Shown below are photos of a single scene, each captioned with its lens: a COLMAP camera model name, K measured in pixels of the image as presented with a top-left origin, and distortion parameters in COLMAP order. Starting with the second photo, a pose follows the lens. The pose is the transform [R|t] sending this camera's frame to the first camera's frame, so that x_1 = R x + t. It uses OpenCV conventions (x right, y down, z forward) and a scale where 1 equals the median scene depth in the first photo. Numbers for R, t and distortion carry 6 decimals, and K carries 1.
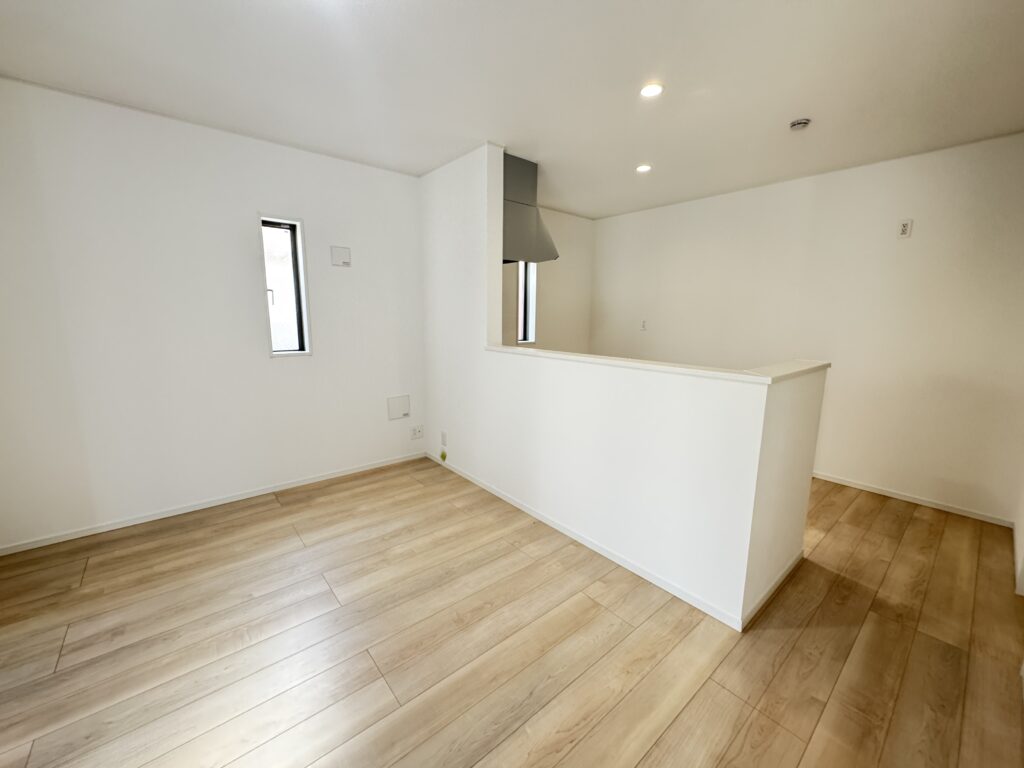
lens RADIAL K [[408.5, 0, 512.1], [0, 408.5, 382.2], [0, 0, 1]] dist [-0.001742, 0.000125]
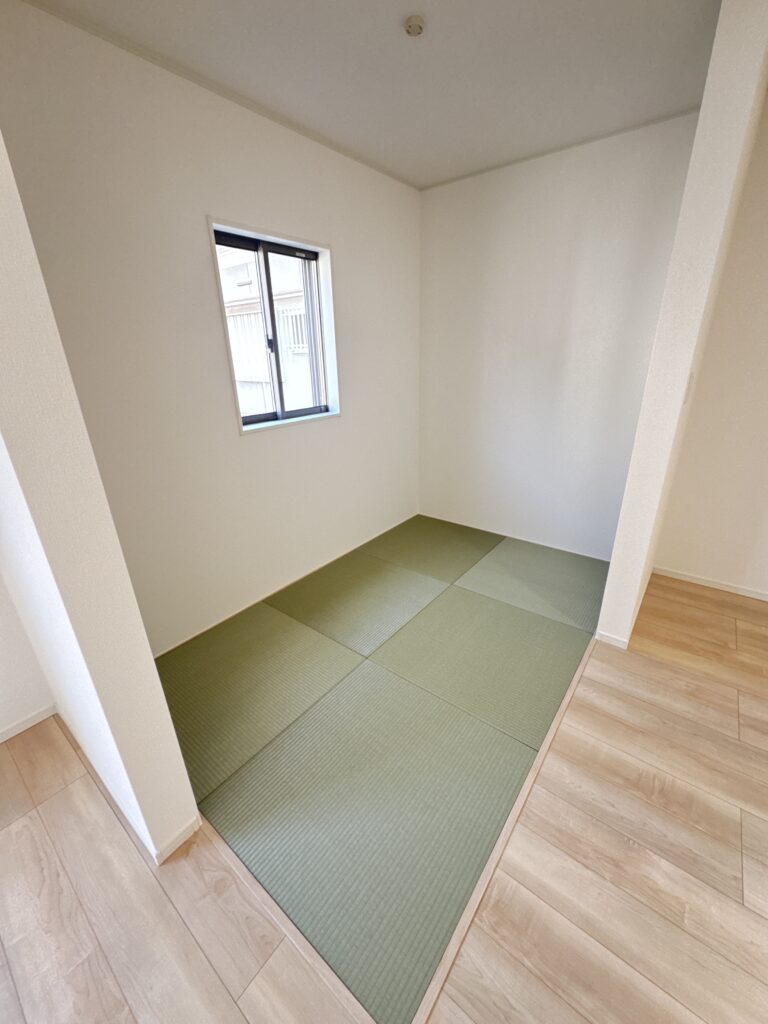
lens RADIAL K [[408.5, 0, 384.0], [0, 408.5, 512.0], [0, 0, 1]] dist [-0.001742, 0.000125]
pose [[0.207406, 0.342150, -0.916469, -0.349194], [-0.134418, 0.937922, 0.319740, -0.019466], [0.968976, 0.056874, 0.240522, -0.088428]]
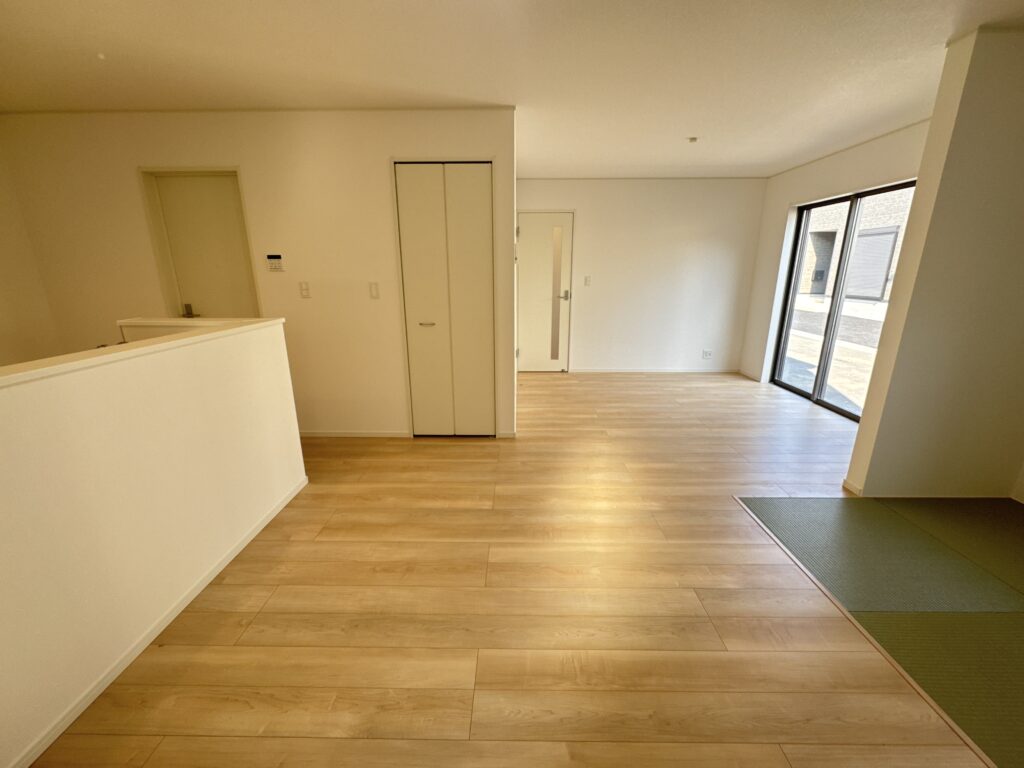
lens RADIAL K [[408.5, 0, 512.1], [0, 408.5, 382.2], [0, 0, 1]] dist [-0.001742, 0.000125]
pose [[-0.755774, -0.183961, 0.628462, -0.677740], [0.101420, 0.915265, 0.389877, -0.196205], [-0.646931, 0.358398, -0.673076, 1.005507]]
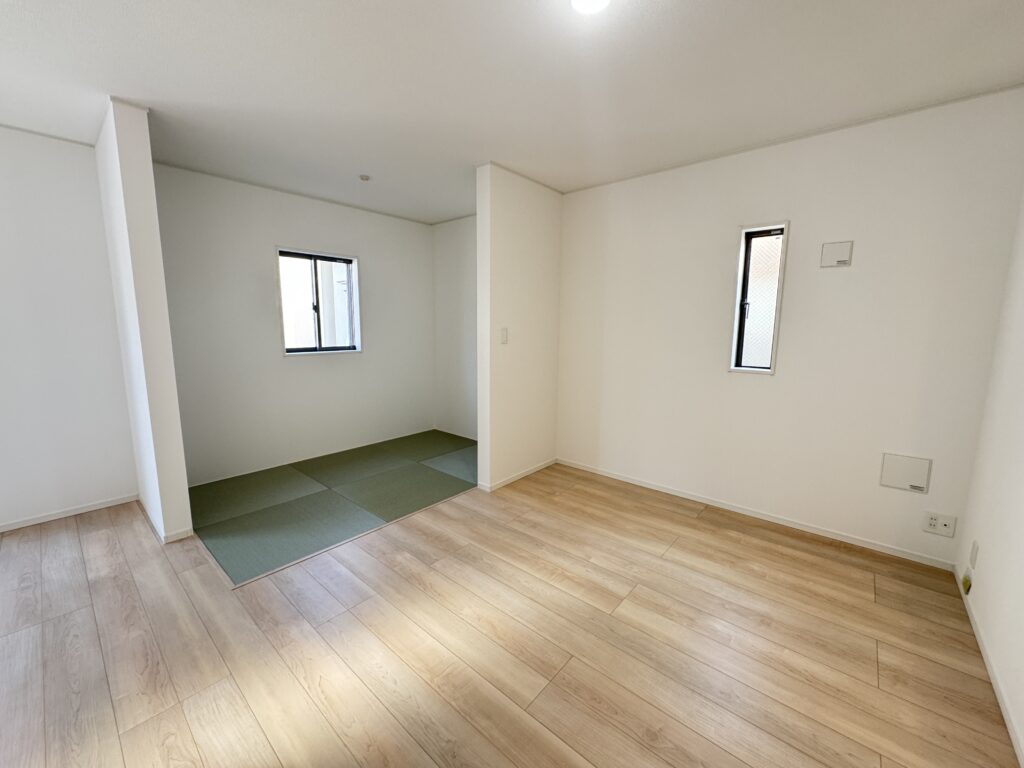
lens RADIAL K [[408.5, 0, 512.1], [0, 408.5, 382.2], [0, 0, 1]] dist [-0.001742, 0.000125]
pose [[0.158012, 0.132181, -0.978550, 0.347151], [-0.169100, 0.979982, 0.105069, -0.060554], [0.972850, 0.148871, 0.177201, 0.381750]]
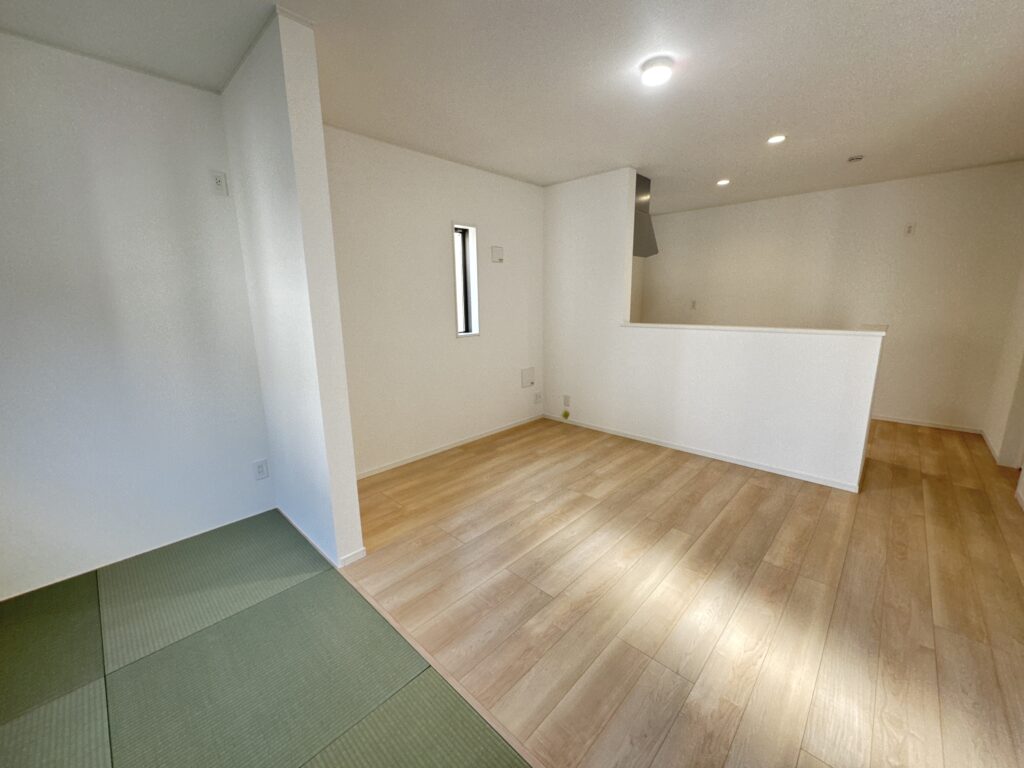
lens RADIAL K [[408.5, 0, 512.1], [0, 408.5, 382.2], [0, 0, 1]] dist [-0.001742, 0.000125]
pose [[0.993155, -0.047686, 0.106630, -0.668050], [0.043817, 0.998303, 0.038346, 0.039948], [-0.108278, -0.033411, 0.993559, -0.308586]]
